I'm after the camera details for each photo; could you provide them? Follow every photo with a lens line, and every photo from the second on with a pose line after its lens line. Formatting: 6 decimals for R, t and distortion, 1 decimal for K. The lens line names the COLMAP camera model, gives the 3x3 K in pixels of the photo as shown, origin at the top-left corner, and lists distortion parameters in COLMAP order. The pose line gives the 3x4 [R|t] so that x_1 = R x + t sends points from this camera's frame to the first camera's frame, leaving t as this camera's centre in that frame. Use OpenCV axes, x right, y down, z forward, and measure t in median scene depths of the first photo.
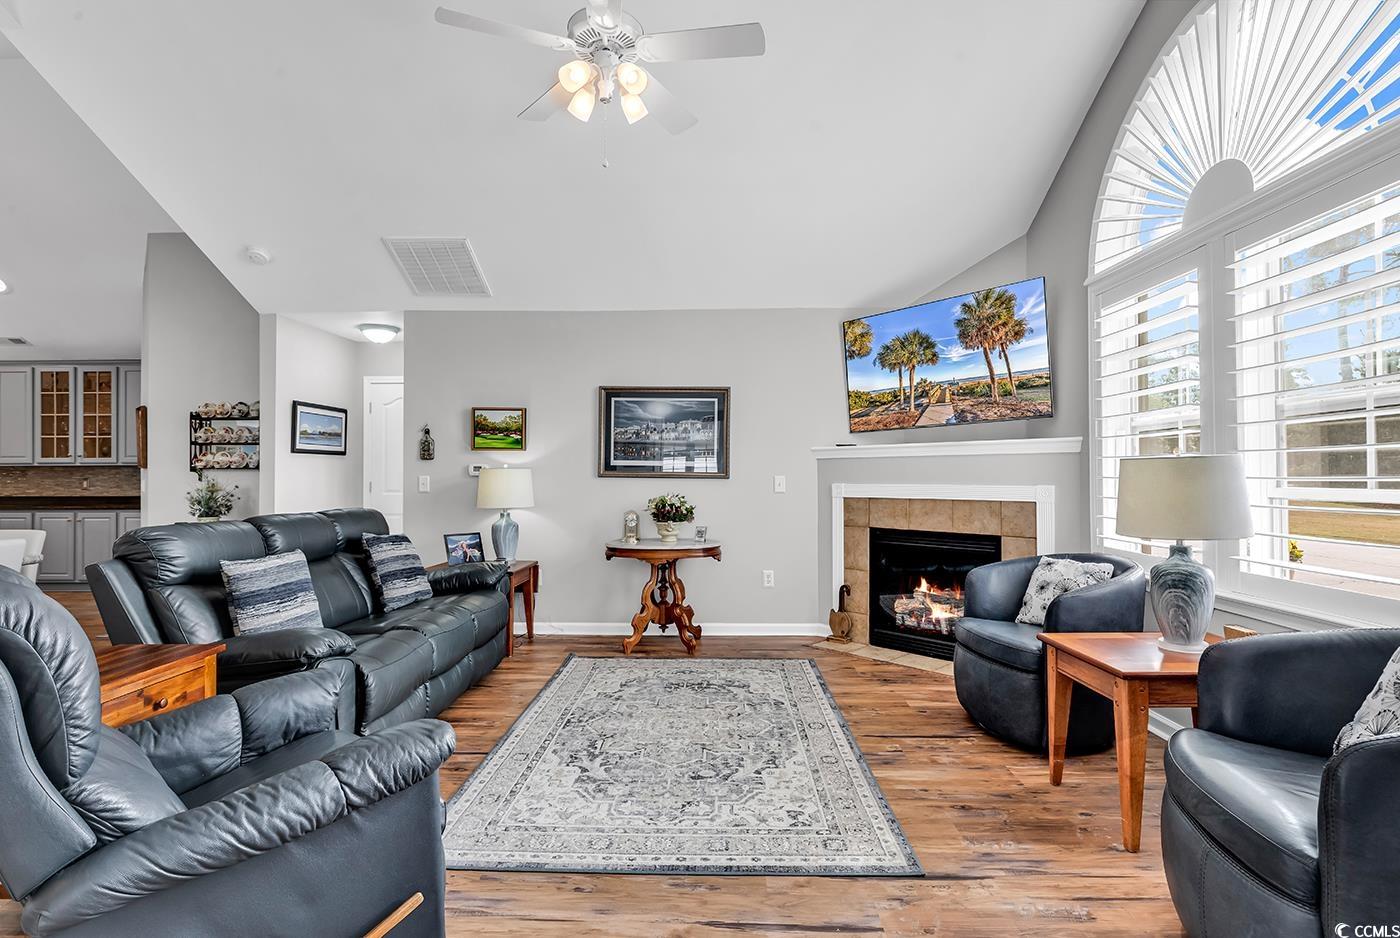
lens RADIAL K [[703.0, 0, 716.4], [0, 703.0, 488.9], [0, 0, 1]] dist [0.005090, -0.000107]
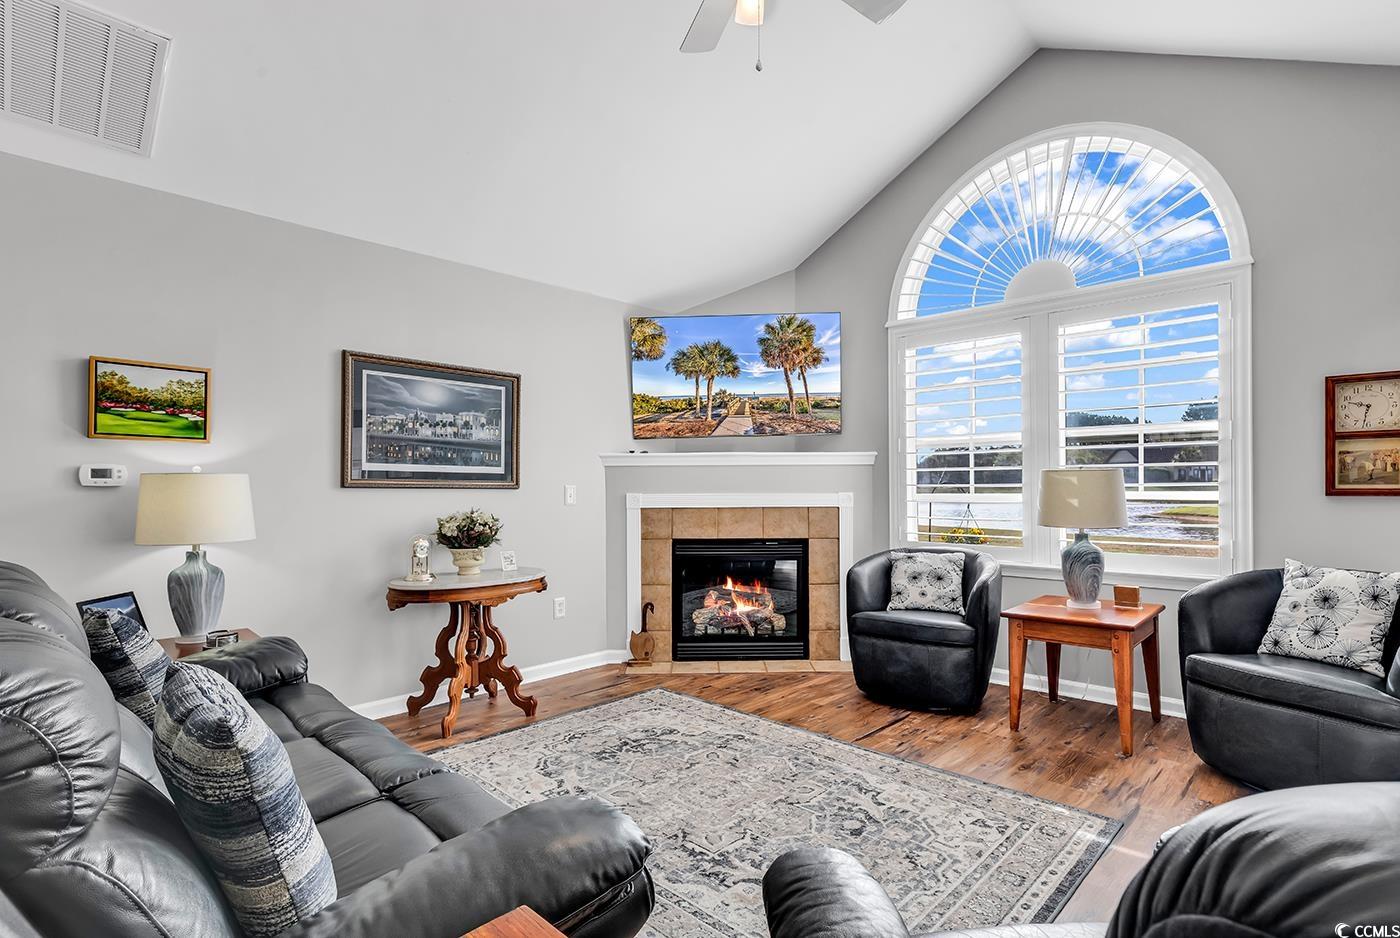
lens RADIAL K [[703.0, 0, 716.4], [0, 703.0, 488.9], [0, 0, 1]] dist [0.005090, -0.000107]
pose [[0.664961, -0.005731, 0.746856, -0.478320], [0.016404, 0.999841, -0.006933, -0.005680], [-0.746698, 0.016861, 0.664950, 0.331067]]
